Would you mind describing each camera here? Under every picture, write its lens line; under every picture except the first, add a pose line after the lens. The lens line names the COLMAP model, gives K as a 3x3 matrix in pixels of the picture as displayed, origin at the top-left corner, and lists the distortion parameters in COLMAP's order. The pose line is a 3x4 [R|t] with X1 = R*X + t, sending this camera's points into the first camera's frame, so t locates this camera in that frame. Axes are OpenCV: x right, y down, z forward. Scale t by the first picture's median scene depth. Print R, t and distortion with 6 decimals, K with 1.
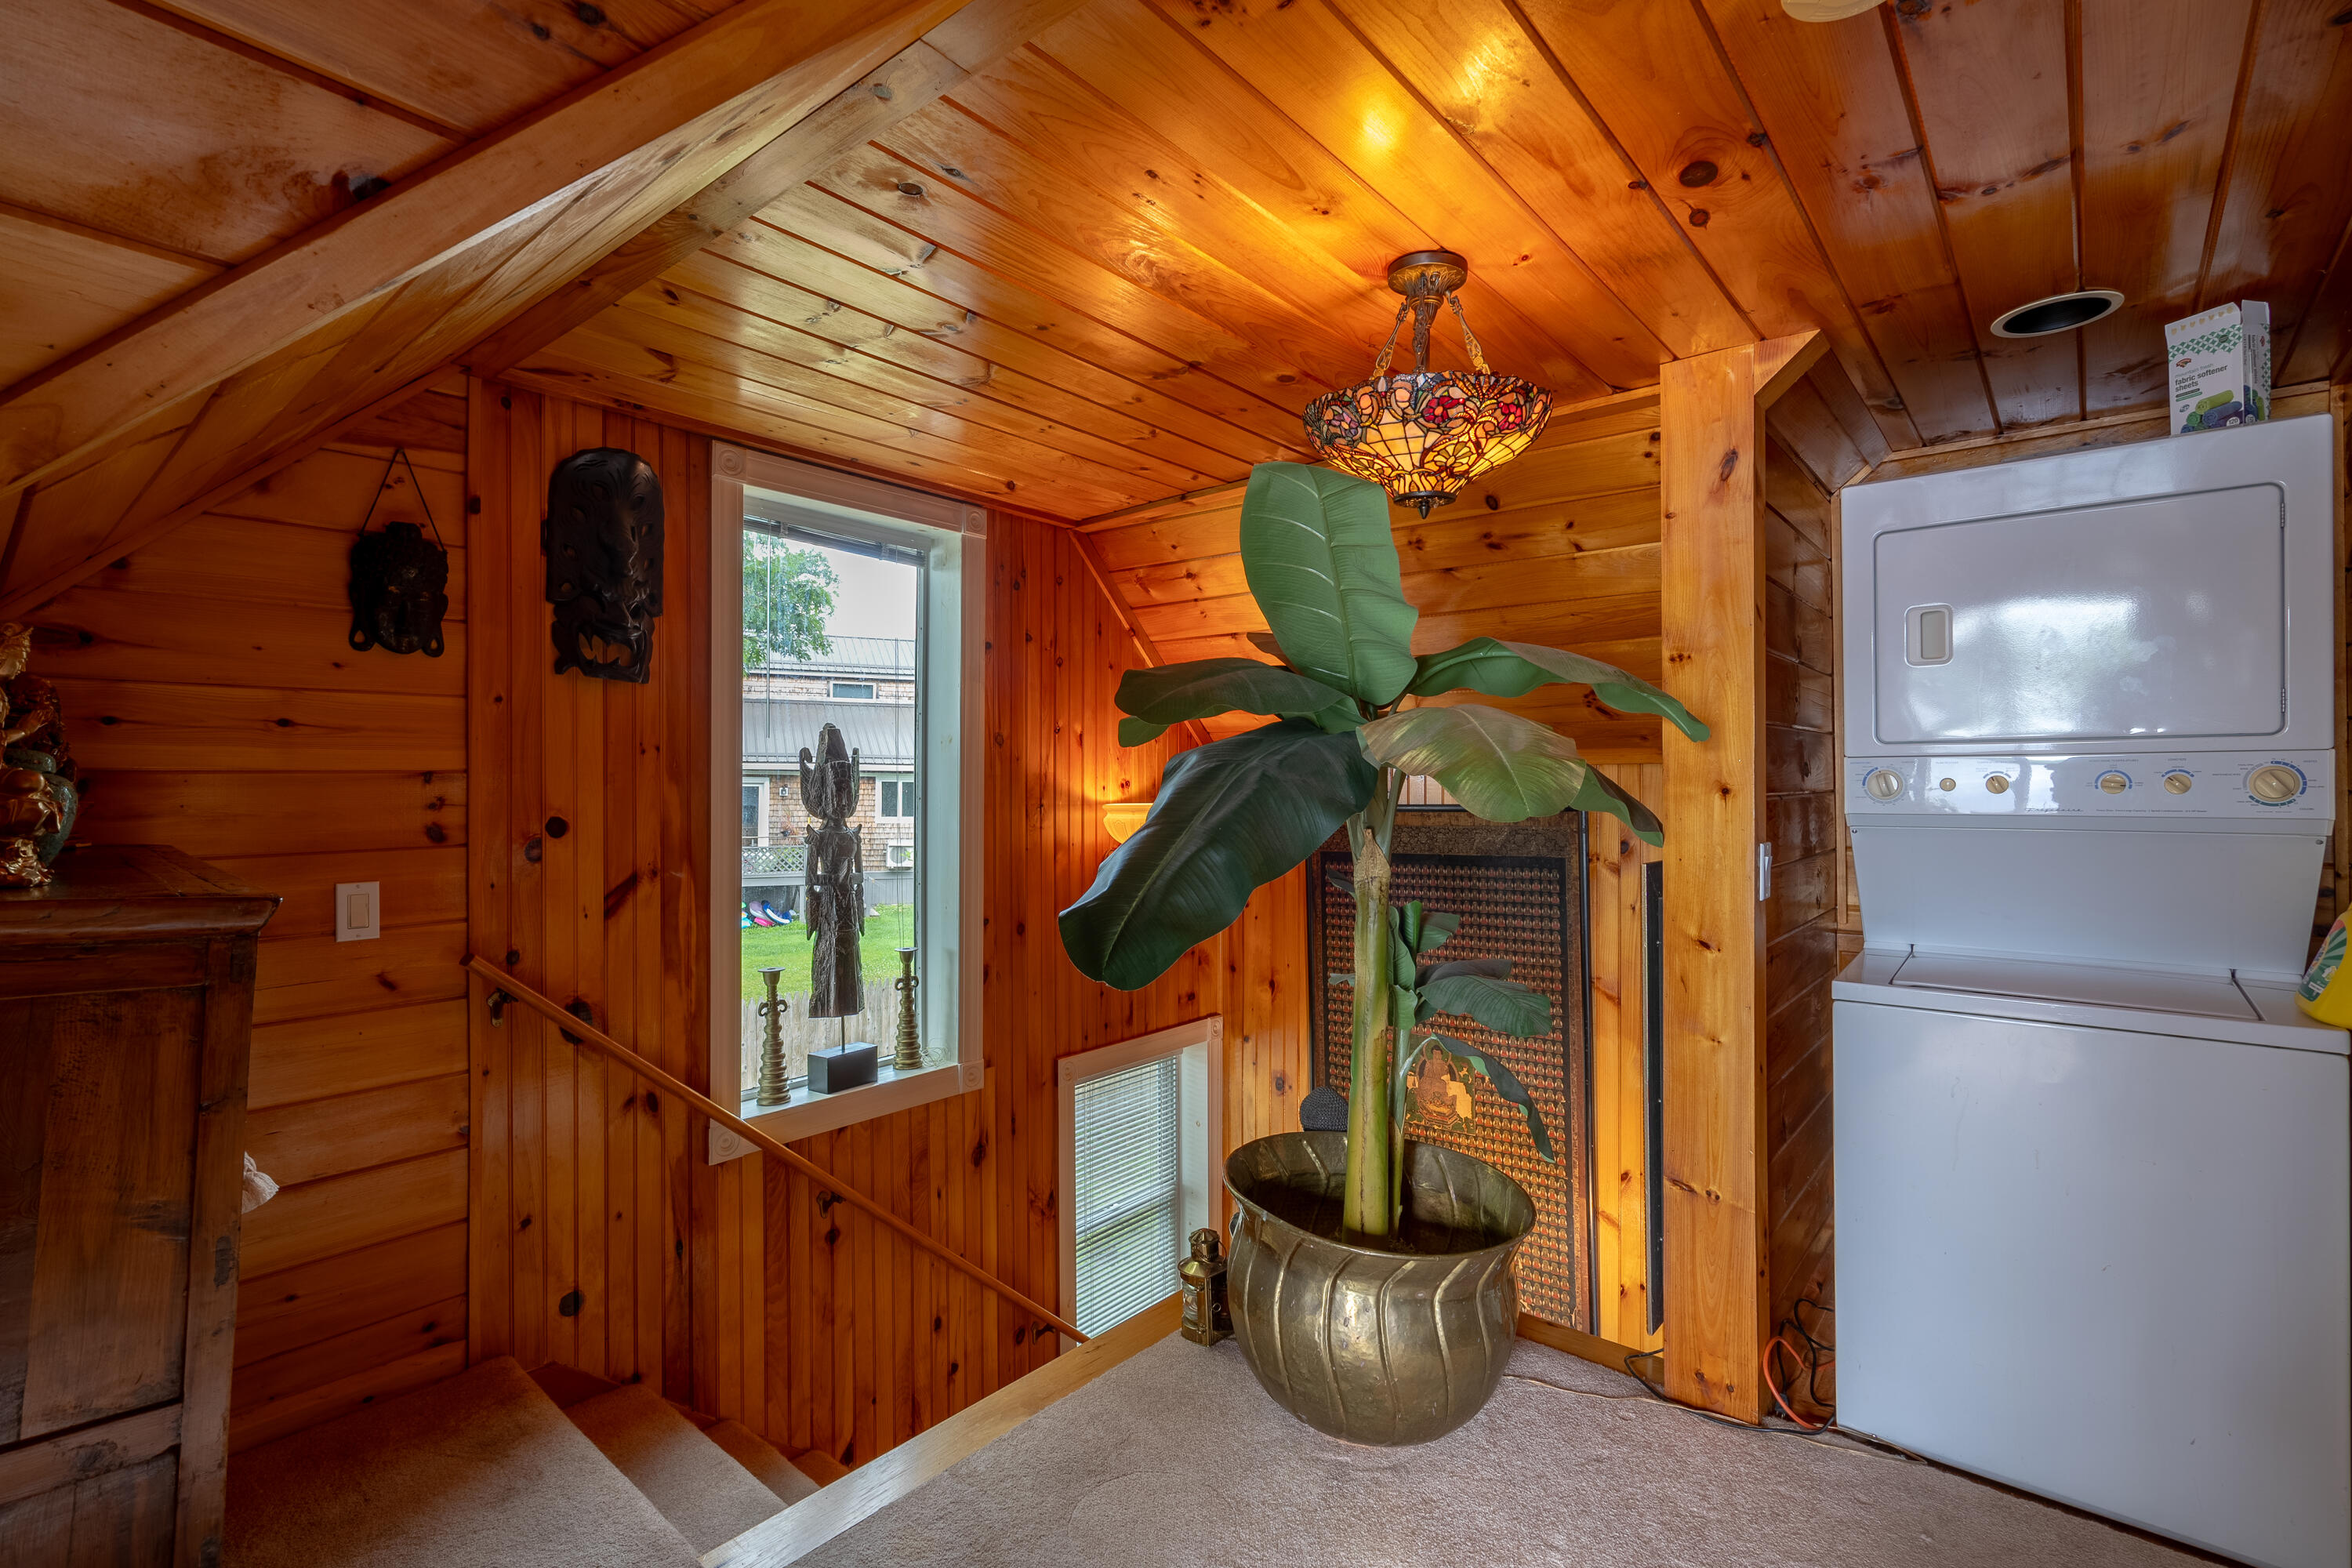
lens RADIAL K [[1053.8, 0, 1187.0], [0, 1053.8, 777.4], [0, 0, 1]] dist [-0.002477, 0.001312]
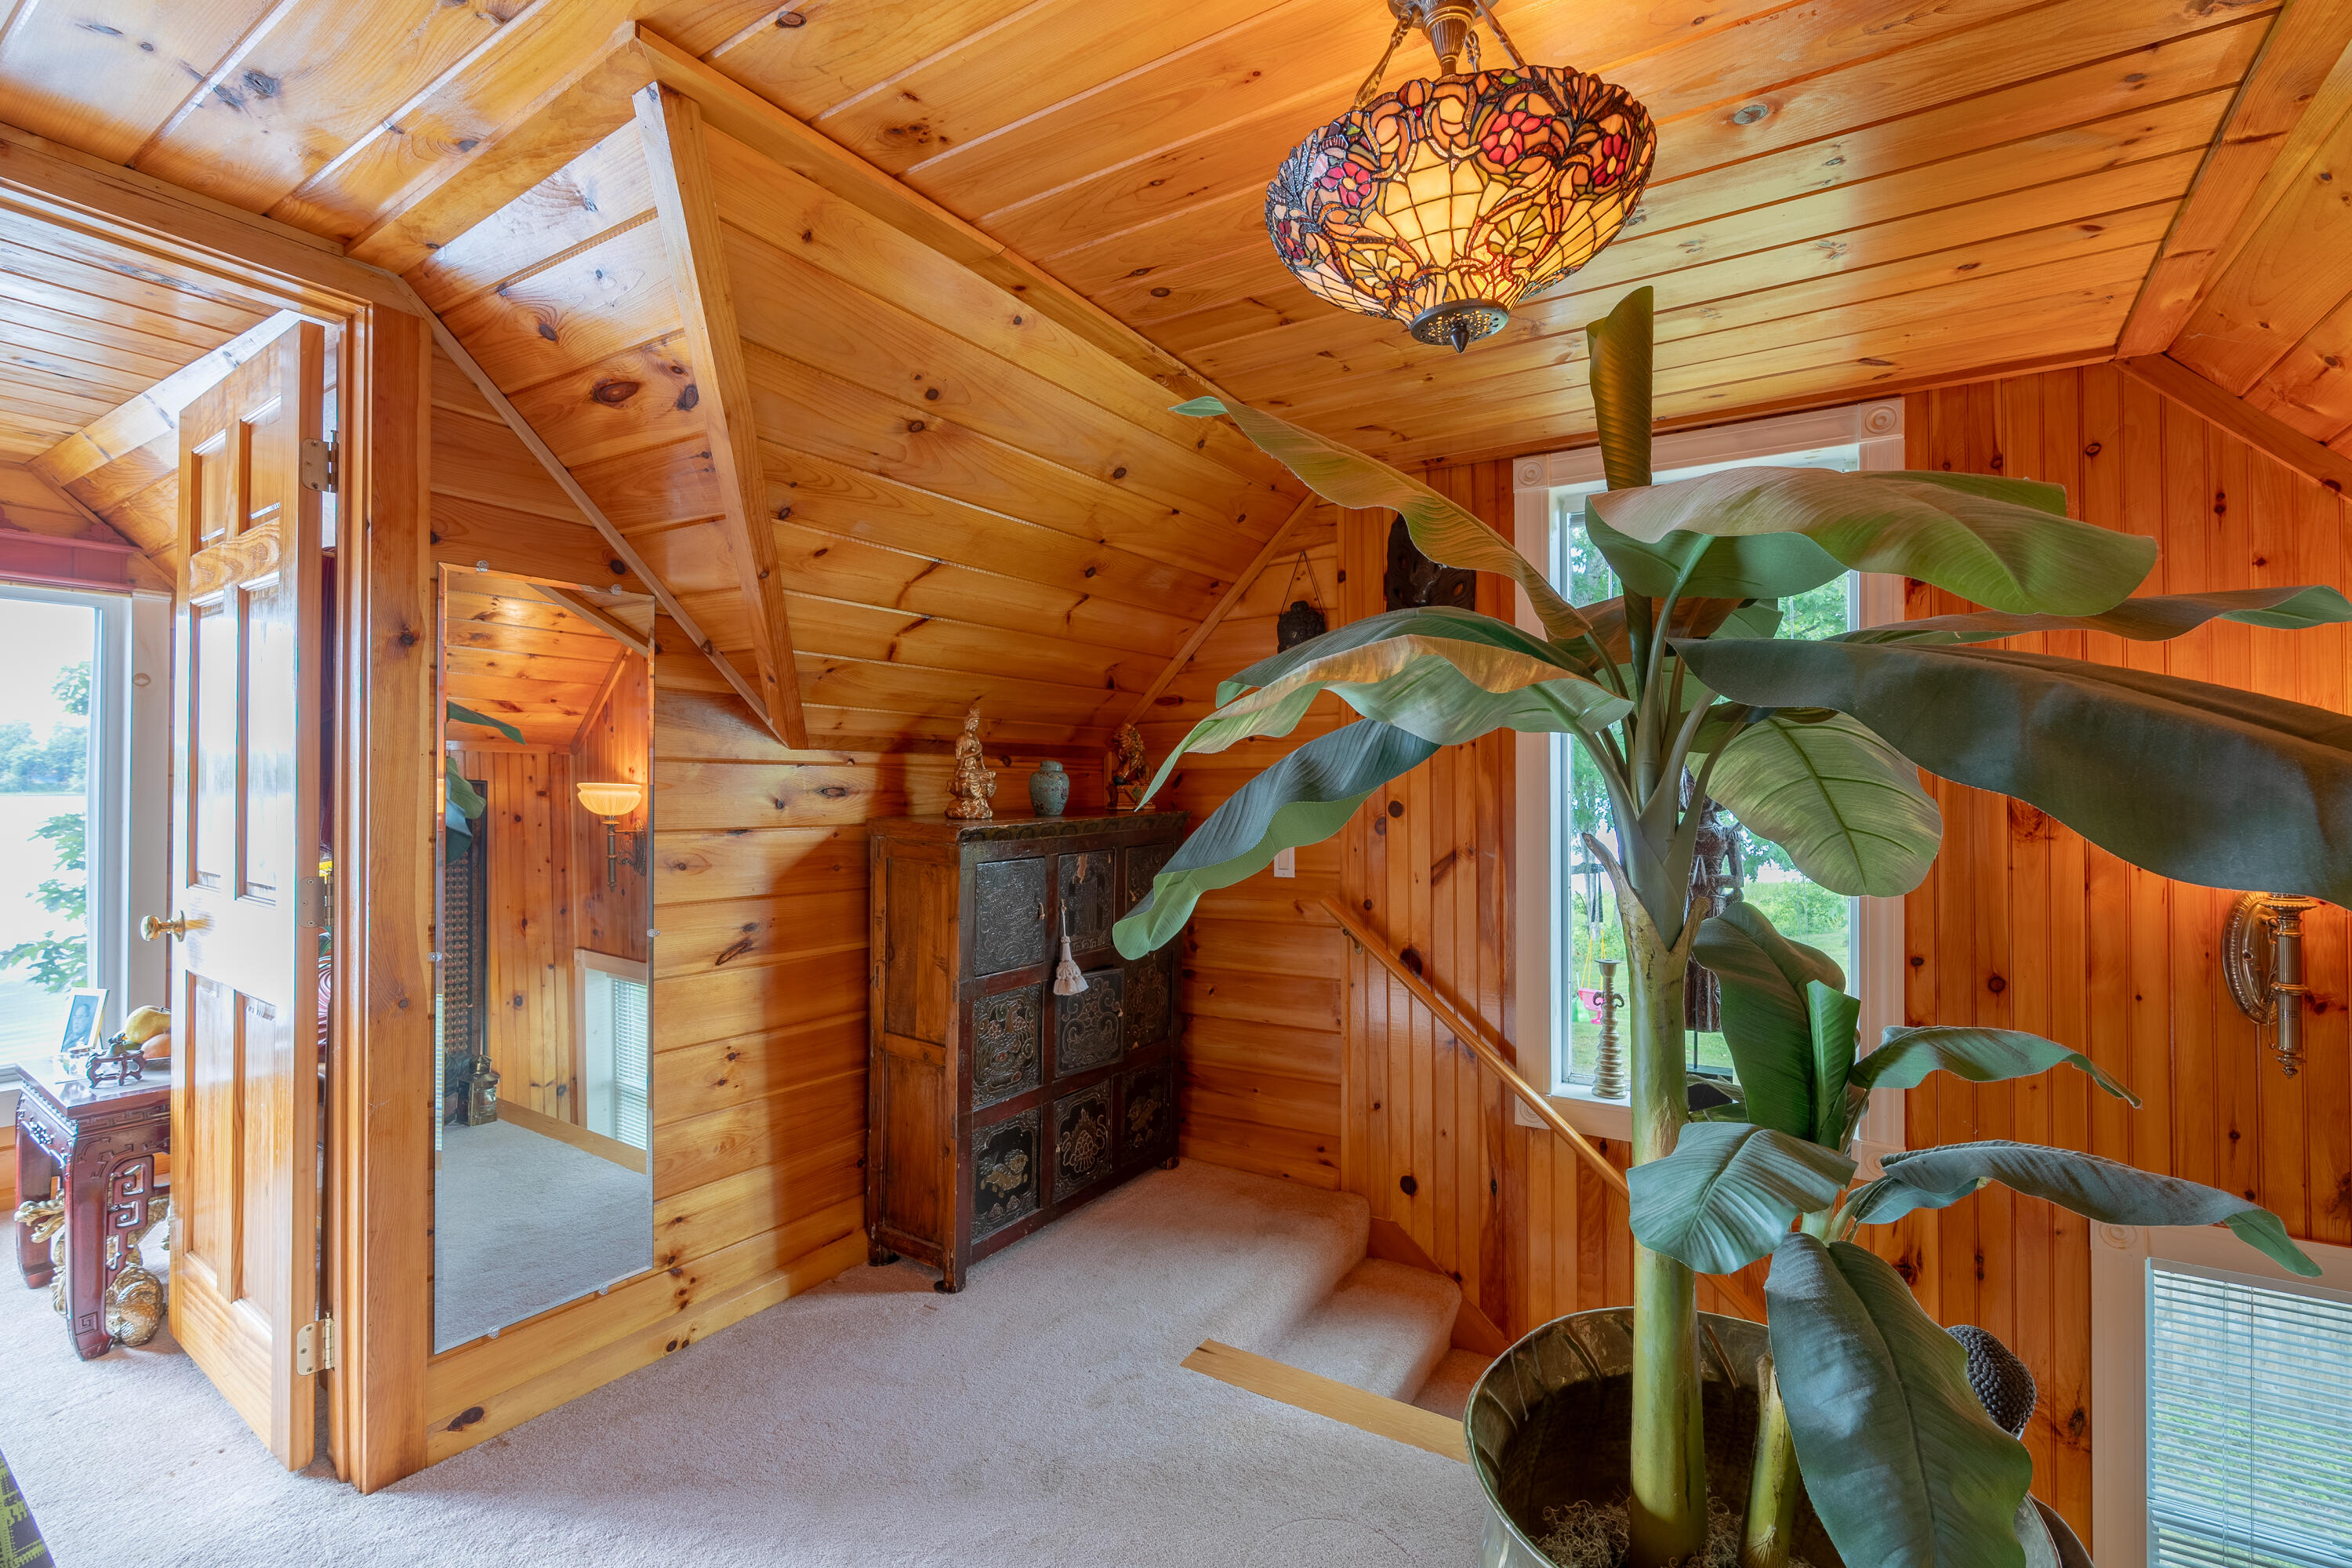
lens RADIAL K [[1053.8, 0, 1187.0], [0, 1053.8, 777.4], [0, 0, 1]] dist [-0.002477, 0.001312]
pose [[0.143109, -0.007905, -0.989675, 0.614586], [0.007431, 0.999948, -0.006912, 0.015056], [0.989679, -0.006365, 0.143161, 0.538071]]
